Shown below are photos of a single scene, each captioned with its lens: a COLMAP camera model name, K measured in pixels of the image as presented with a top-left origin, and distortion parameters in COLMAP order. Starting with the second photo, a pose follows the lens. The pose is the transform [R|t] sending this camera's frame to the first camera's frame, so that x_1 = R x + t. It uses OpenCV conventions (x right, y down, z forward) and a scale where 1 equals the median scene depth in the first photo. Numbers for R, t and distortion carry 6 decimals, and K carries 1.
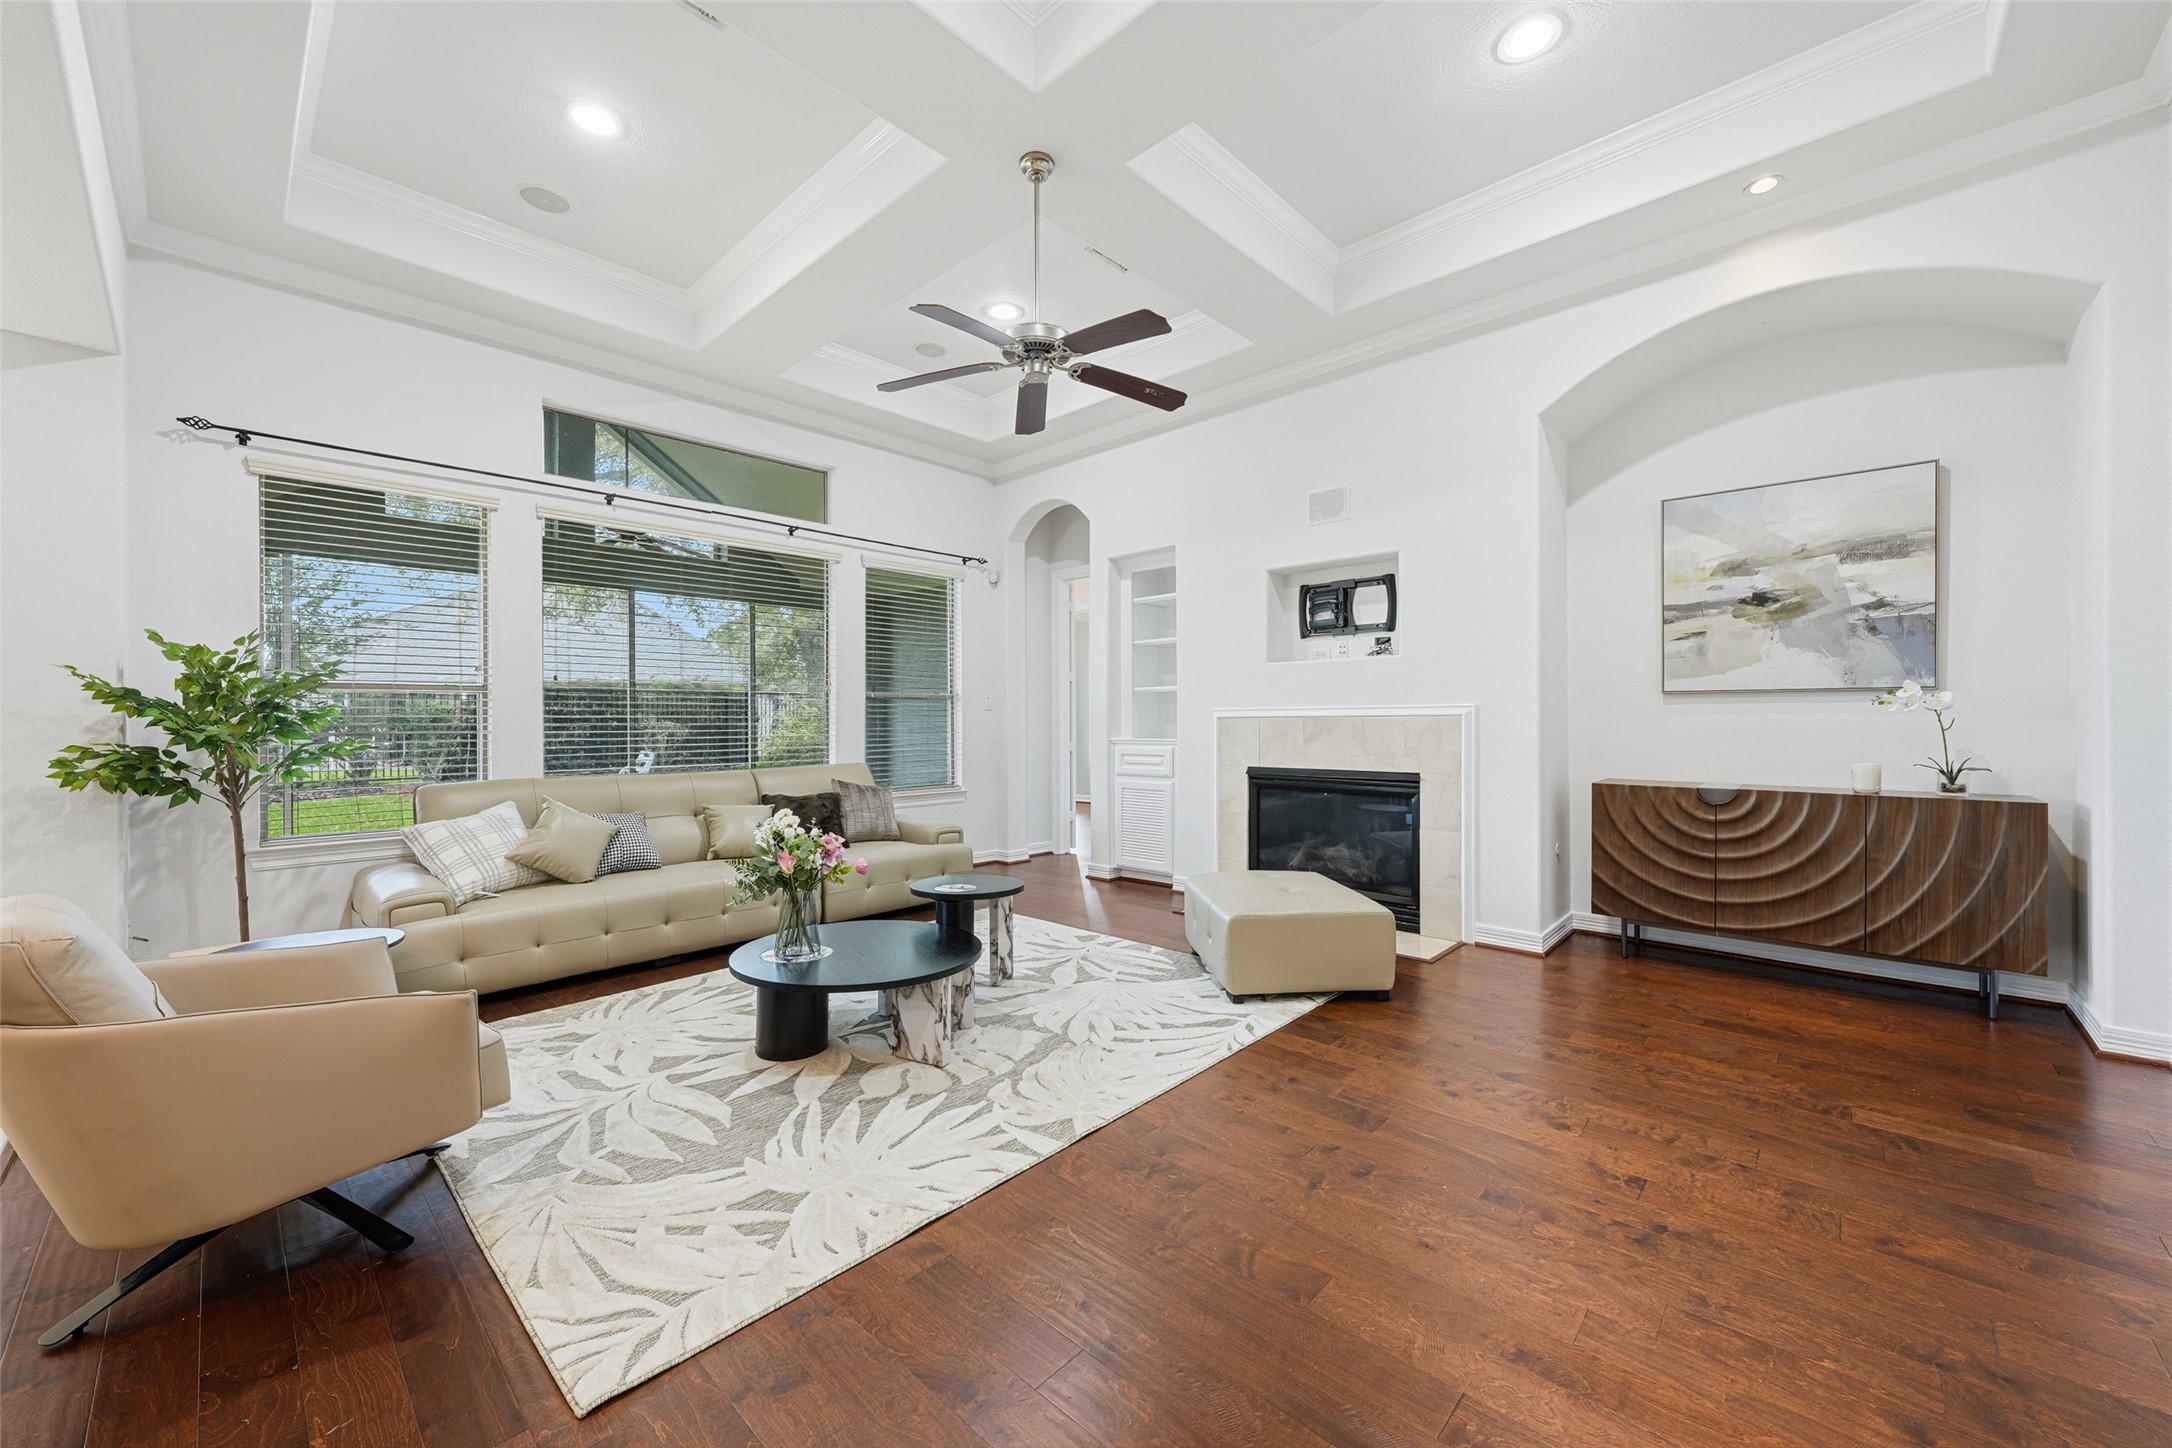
lens RADIAL K [[836.4, 0, 1089.1], [0, 836.4, 730.5], [0, 0, 1]] dist [0.000713, 0.000046]
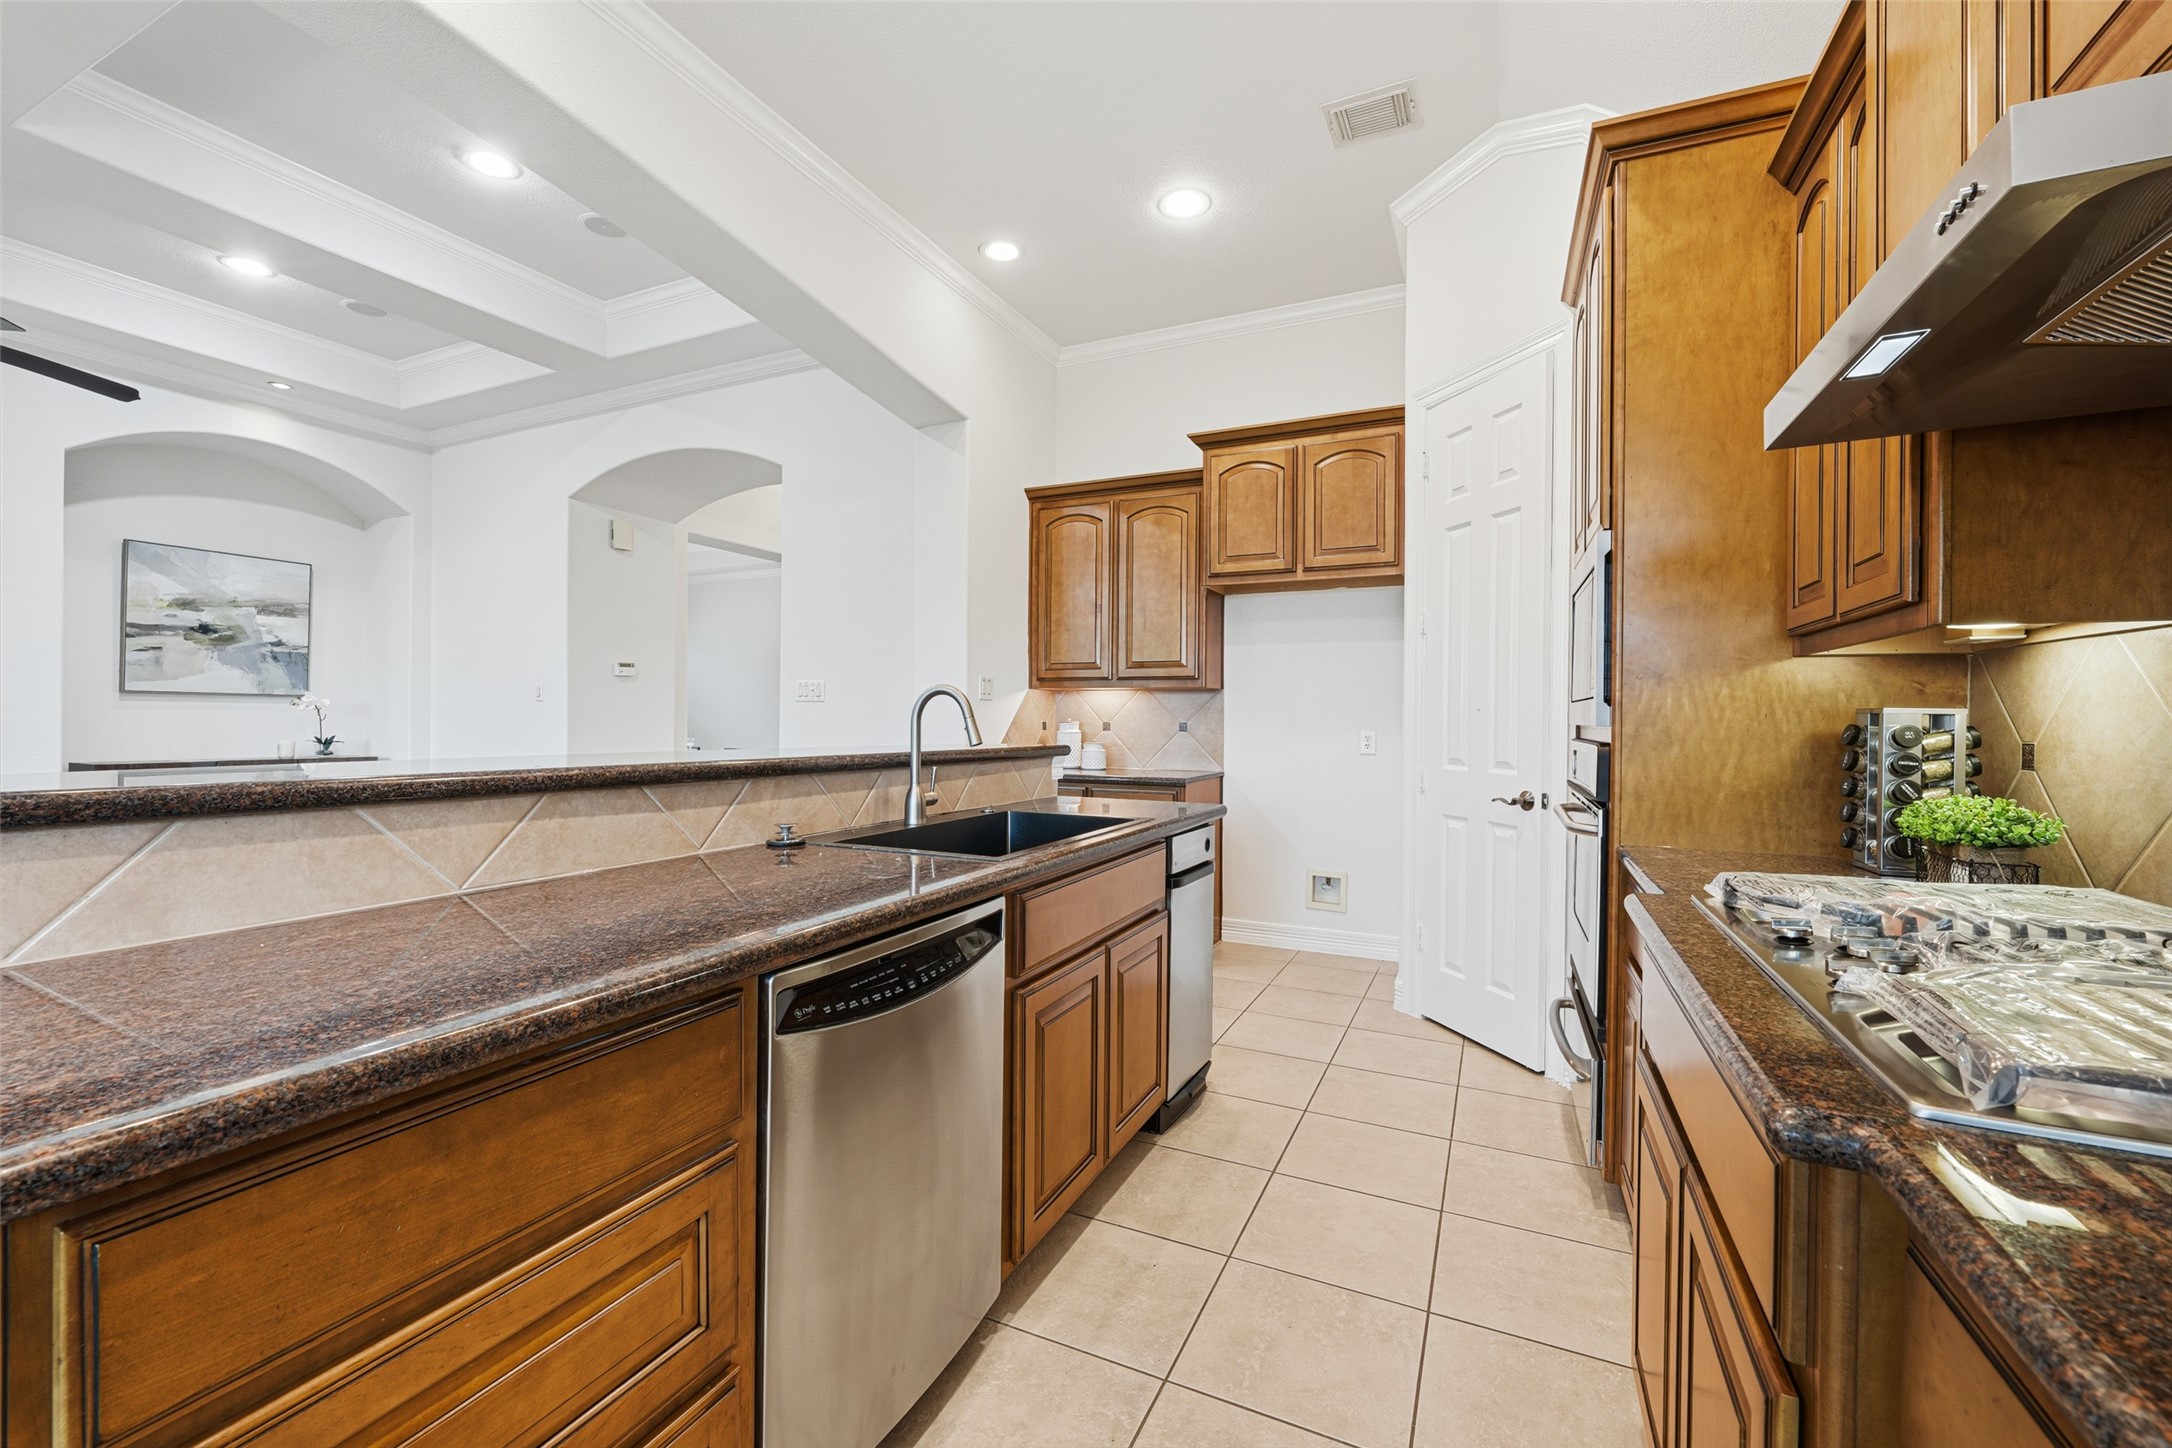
lens RADIAL K [[891.5, 0, 1083.9], [0, 891.5, 721.2], [0, 0, 1]] dist [-0.000293, -0.000019]
pose [[-0.302039, -0.002963, 0.953291, -1.132053], [0.002156, 0.999990, 0.003791, -0.002622], [-0.953293, 0.003200, -0.302030, 0.030683]]
